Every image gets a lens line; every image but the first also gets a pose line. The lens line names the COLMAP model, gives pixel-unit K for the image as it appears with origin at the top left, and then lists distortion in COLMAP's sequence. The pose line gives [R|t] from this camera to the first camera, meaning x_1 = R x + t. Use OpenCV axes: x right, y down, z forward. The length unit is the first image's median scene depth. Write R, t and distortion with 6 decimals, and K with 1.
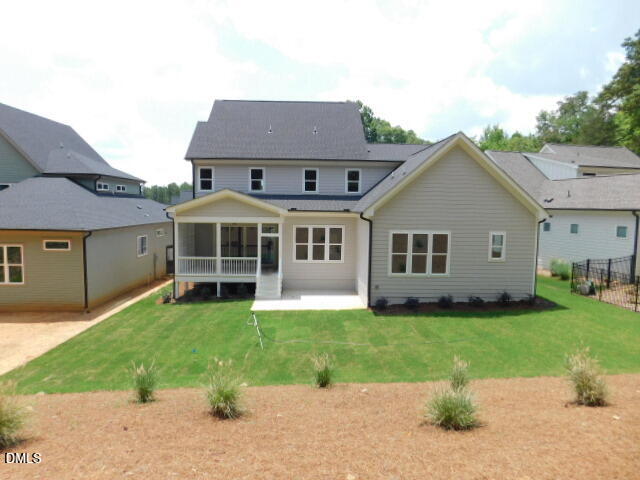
lens RADIAL K [[425.9, 0, 317.1], [0, 425.9, 239.4], [0, 0, 1]] dist [-0.067684, 0.073882]
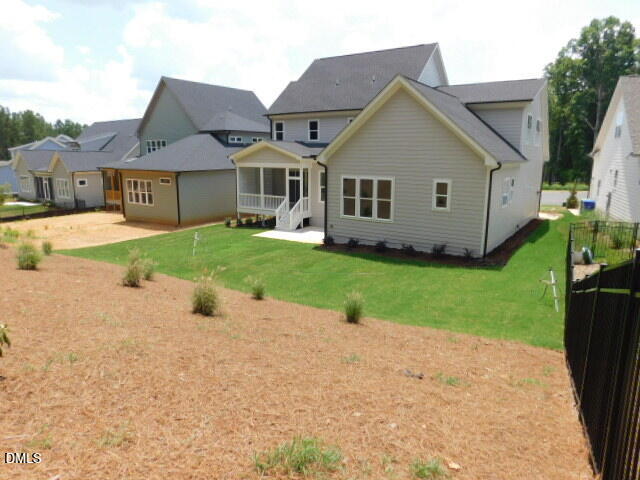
lens RADIAL K [[422.9, 0, 316.2], [0, 422.9, 241.5], [0, 0, 1]] dist [-0.061923, 0.032488]
pose [[0.807815, 0.111508, -0.578792, 0.646329], [-0.036816, 0.989571, 0.139263, -0.001383], [0.588285, -0.091190, 0.803496, 0.067196]]
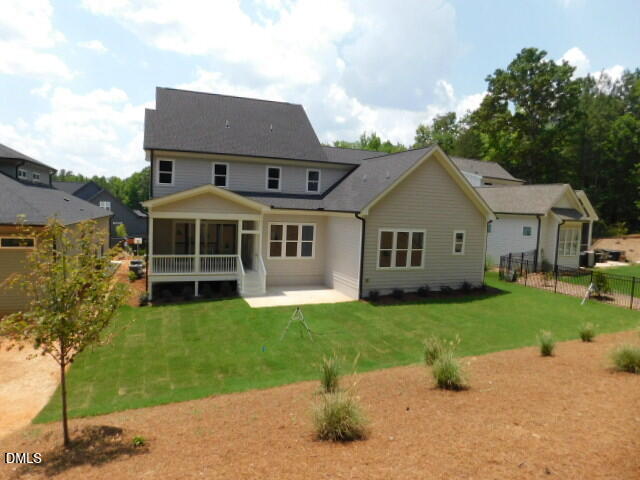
lens RADIAL K [[425.9, 0, 317.1], [0, 425.9, 239.4], [0, 0, 1]] dist [-0.067684, 0.073882]
pose [[0.942113, 0.000304, 0.335295, -0.297828], [-0.002286, 0.999982, 0.005515, 0.001048], [-0.335287, -0.005962, 0.942097, 0.010569]]
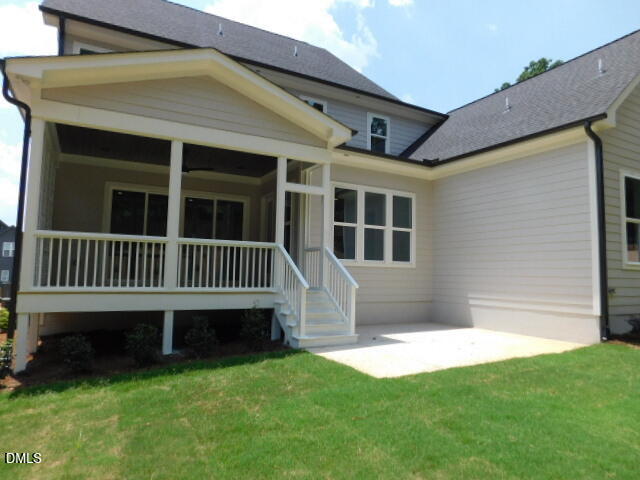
lens RADIAL K [[425.9, 0, 317.1], [0, 425.9, 239.4], [0, 0, 1]] dist [-0.067684, 0.073882]
pose [[0.886414, 0.045023, 0.460698, -0.286614], [0.025586, 0.988971, -0.145879, 0.097602], [-0.462185, 0.141097, 0.875487, 0.643883]]
